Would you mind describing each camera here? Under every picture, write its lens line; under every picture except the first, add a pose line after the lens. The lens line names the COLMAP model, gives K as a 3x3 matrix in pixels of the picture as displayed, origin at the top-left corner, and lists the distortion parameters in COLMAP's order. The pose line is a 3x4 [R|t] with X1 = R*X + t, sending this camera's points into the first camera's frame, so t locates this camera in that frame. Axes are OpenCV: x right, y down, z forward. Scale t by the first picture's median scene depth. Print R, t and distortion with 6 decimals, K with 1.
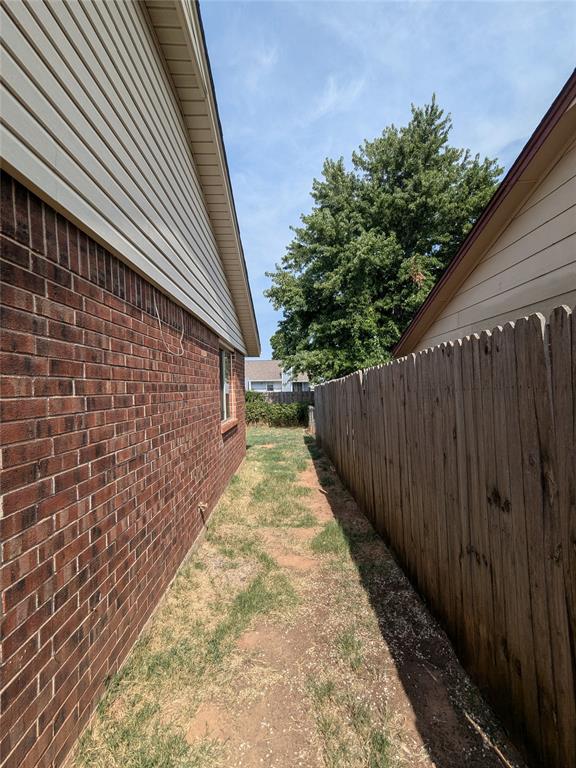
lens RADIAL K [[363.0, 0, 288.2], [0, 363.0, 384.5], [0, 0, 1]] dist [-0.002150, 0.000875]
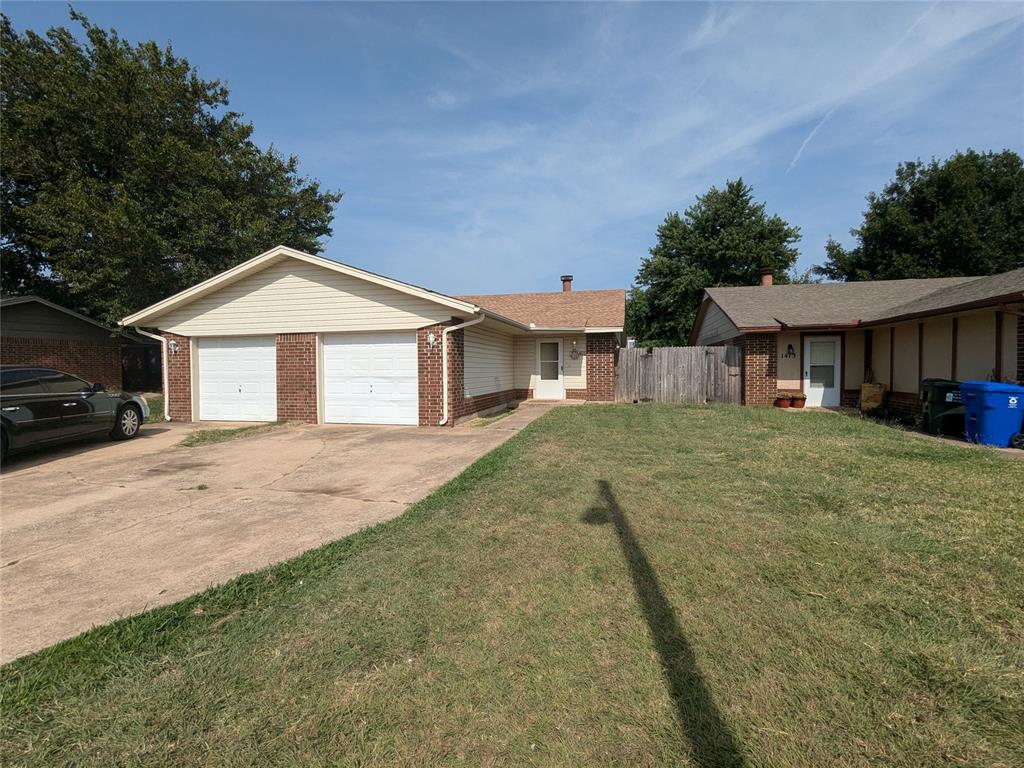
lens RADIAL K [[484.1, 0, 508.2], [0, 484.1, 382.6], [0, 0, 1]] dist [-0.002150, 0.000875]
pose [[0.970120, 0.031942, -0.240512, -0.034611], [-0.023984, 0.999066, 0.035942, 0.033860], [0.241436, -0.029100, 0.969980, -1.234015]]
